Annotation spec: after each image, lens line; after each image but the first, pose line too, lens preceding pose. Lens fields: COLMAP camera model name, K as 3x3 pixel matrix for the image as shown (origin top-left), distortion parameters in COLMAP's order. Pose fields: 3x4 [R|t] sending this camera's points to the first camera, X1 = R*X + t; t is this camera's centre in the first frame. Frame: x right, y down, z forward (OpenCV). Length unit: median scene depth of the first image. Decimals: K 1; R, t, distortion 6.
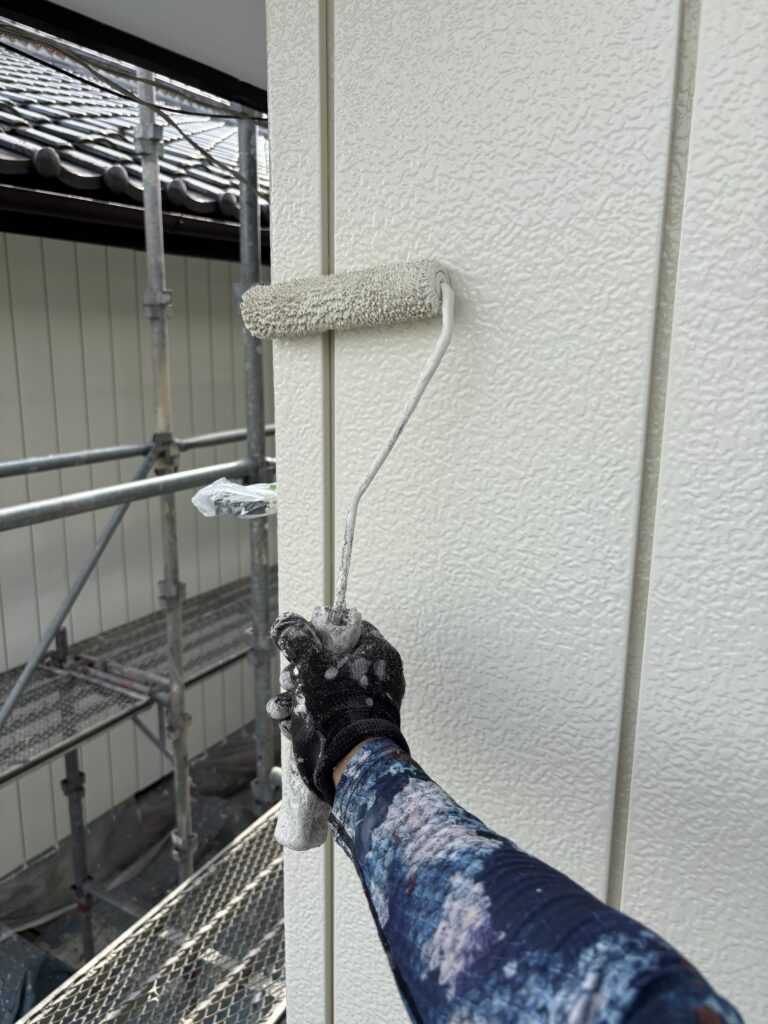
lens RADIAL K [[785.3, 0, 383.7], [0, 785.3, 509.8], [0, 0, 1]] dist [-0.005198, -0.002709]
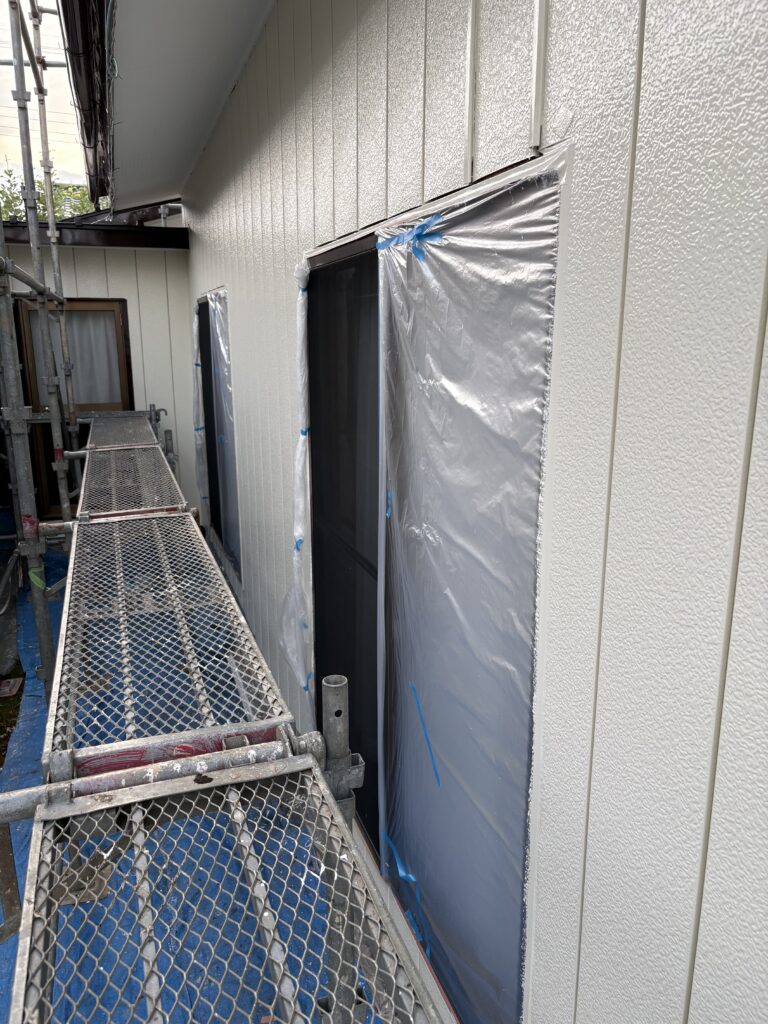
lens RADIAL K [[785.3, 0, 385.2], [0, 785.3, 514.6], [0, 0, 1]] dist [-0.005198, -0.002709]
pose [[0.758676, 0.130380, -0.638289, 0.789108], [-0.122154, 0.990861, 0.057205, 0.327243], [0.639914, 0.034569, 0.767669, -0.705980]]
